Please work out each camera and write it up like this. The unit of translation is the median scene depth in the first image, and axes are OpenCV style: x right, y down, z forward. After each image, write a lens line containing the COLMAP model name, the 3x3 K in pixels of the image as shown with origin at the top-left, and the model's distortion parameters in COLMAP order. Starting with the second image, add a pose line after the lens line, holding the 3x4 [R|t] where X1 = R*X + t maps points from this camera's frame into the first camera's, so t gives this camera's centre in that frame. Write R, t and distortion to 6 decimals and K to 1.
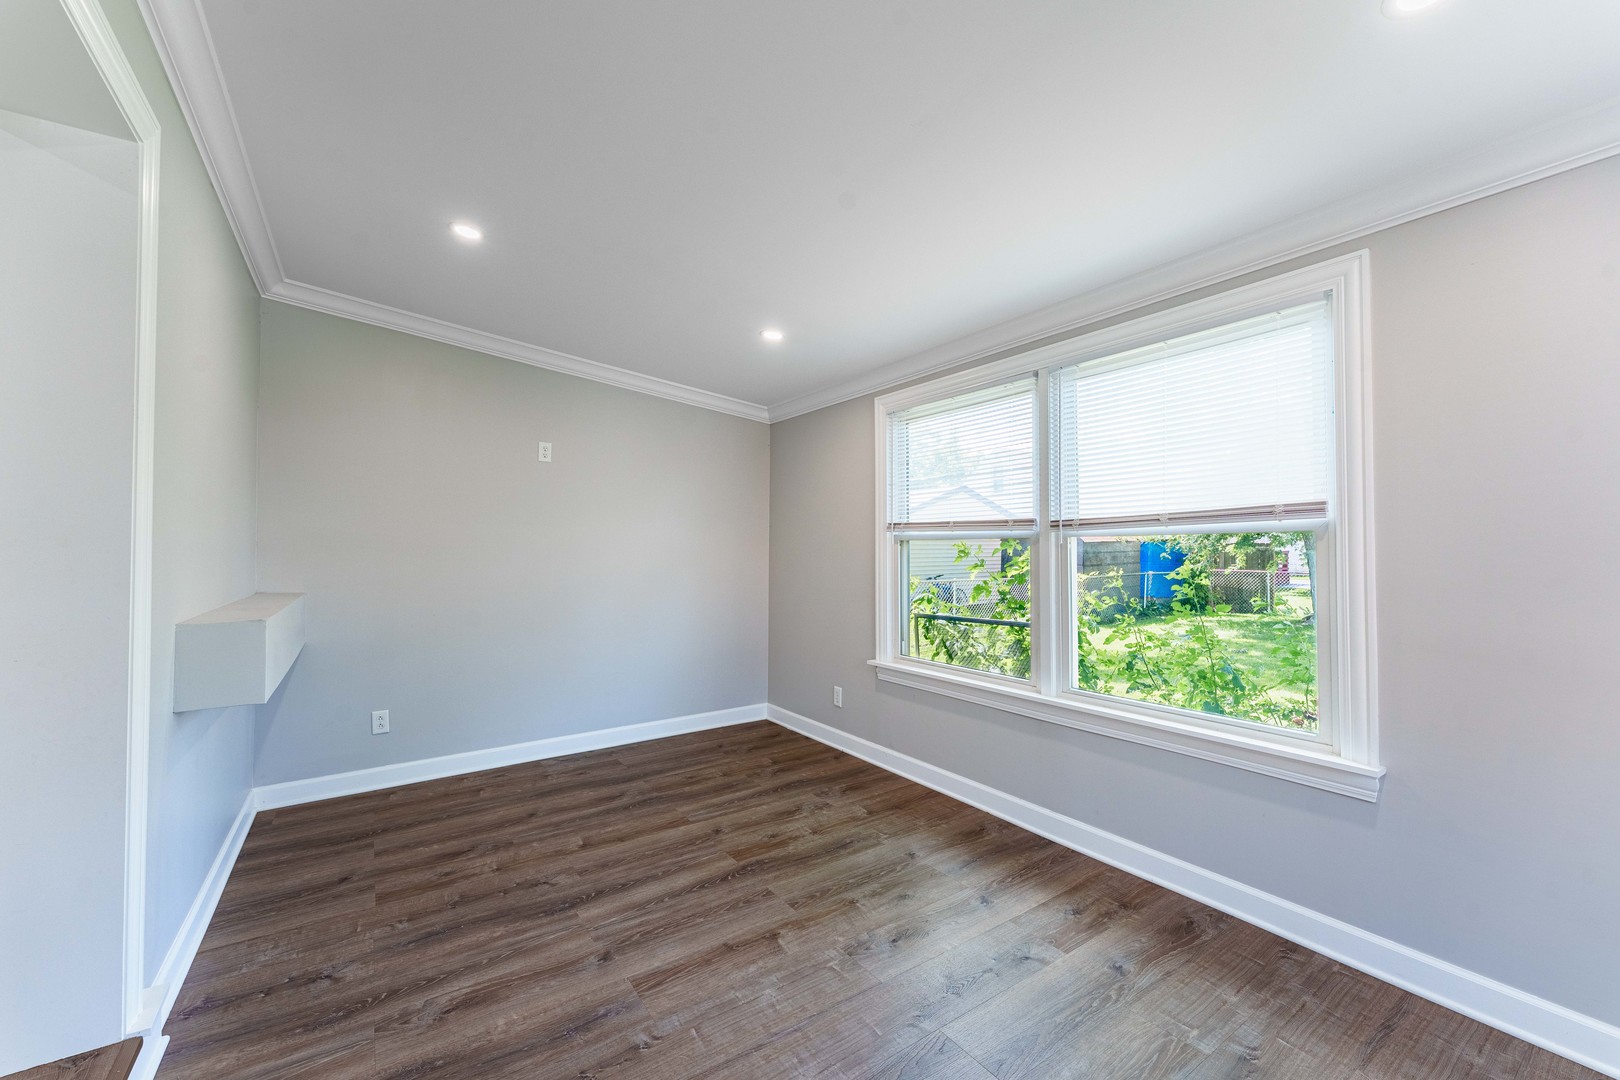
lens RADIAL K [[653.1, 0, 816.7], [0, 653.1, 543.1], [0, 0, 1]] dist [-0.001195, -0.000059]
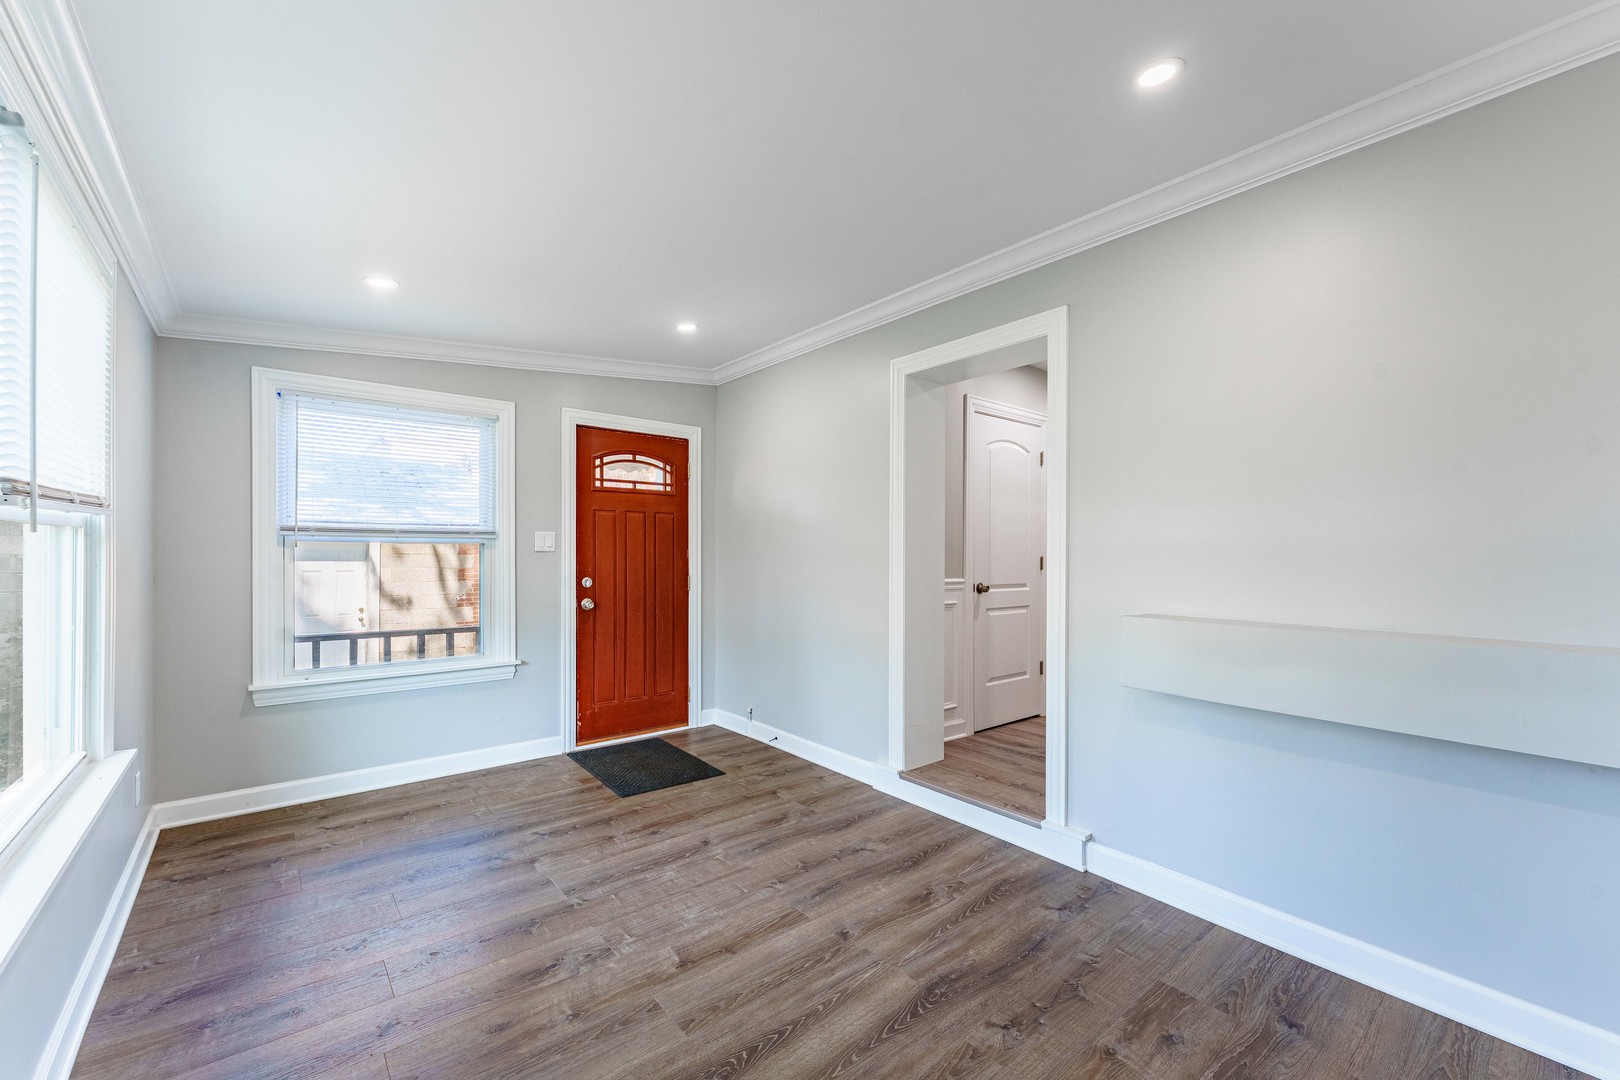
lens RADIAL K [[653.1, 0, 808.4], [0, 653.1, 551.1], [0, 0, 1]] dist [-0.001195, -0.000059]
pose [[-0.996904, -0.010493, -0.077926, -0.151002], [-0.009263, 0.999827, -0.016134, 0.020686], [0.078082, -0.015363, -0.996829, 1.781977]]
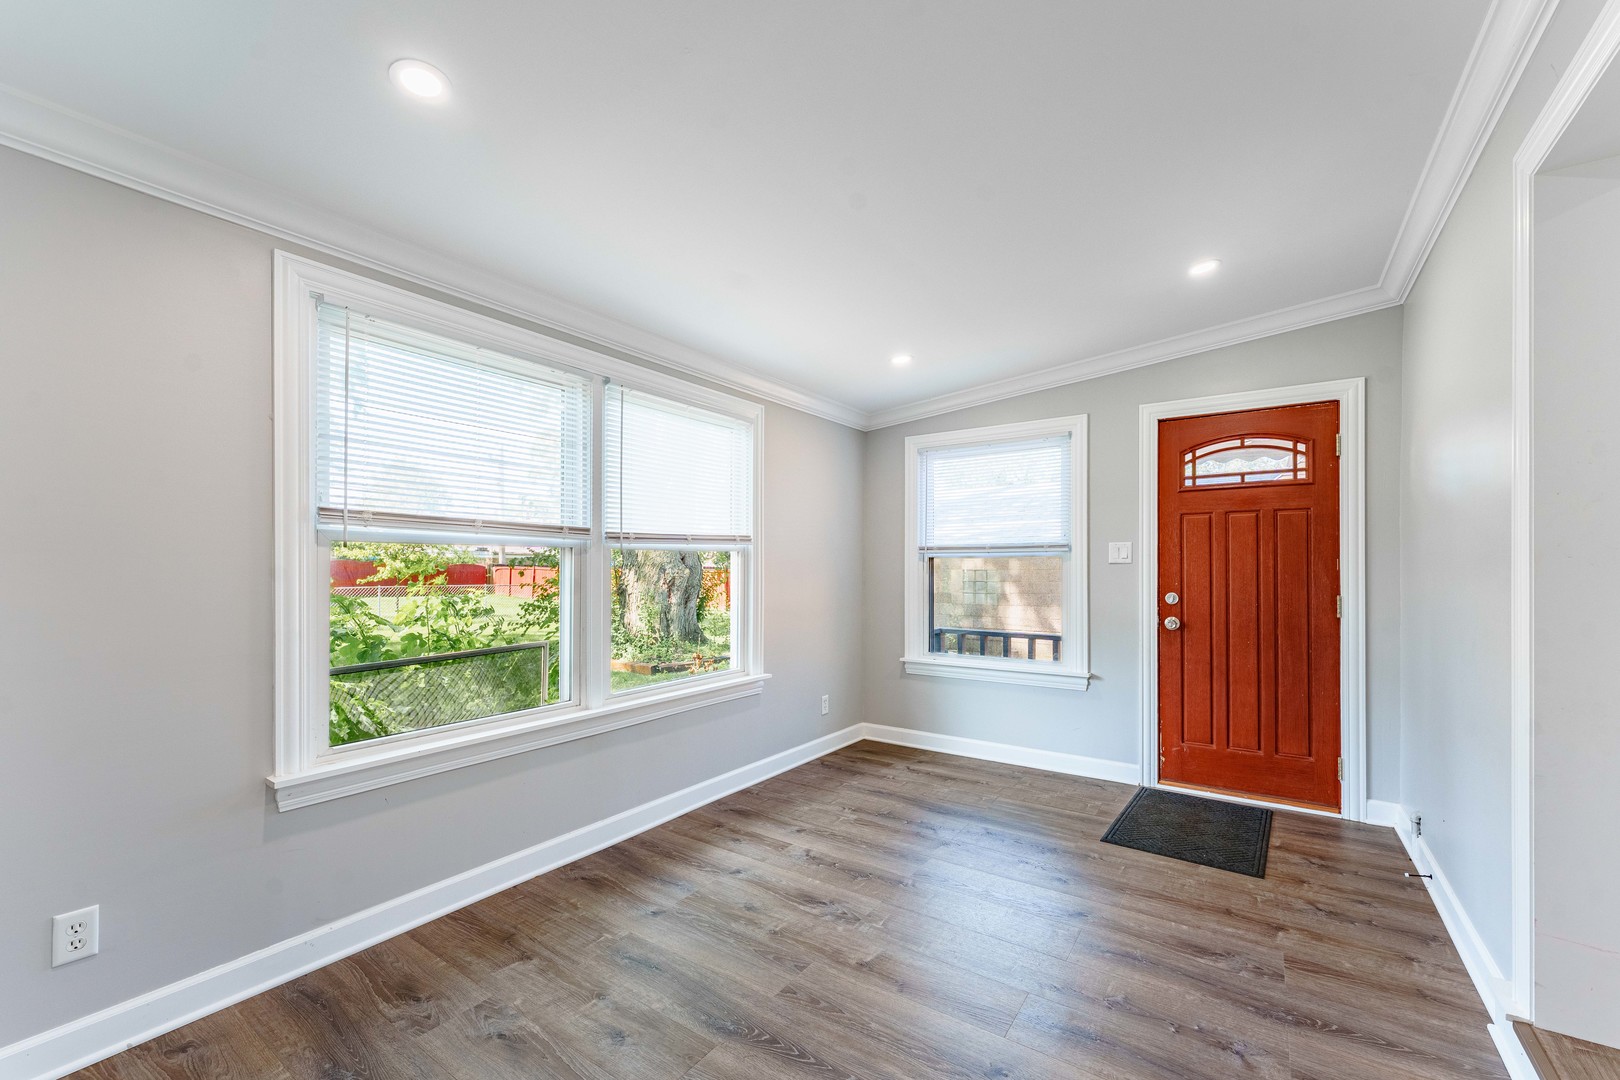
lens RADIAL K [[653.1, 0, 813.7], [0, 653.1, 568.0], [0, 0, 1]] dist [-0.001195, -0.000059]
pose [[-0.352967, -0.005308, 0.935621, -0.846245], [-0.013091, 0.999914, 0.000734, 0.020235], [-0.935544, -0.011989, -0.353006, 1.286245]]
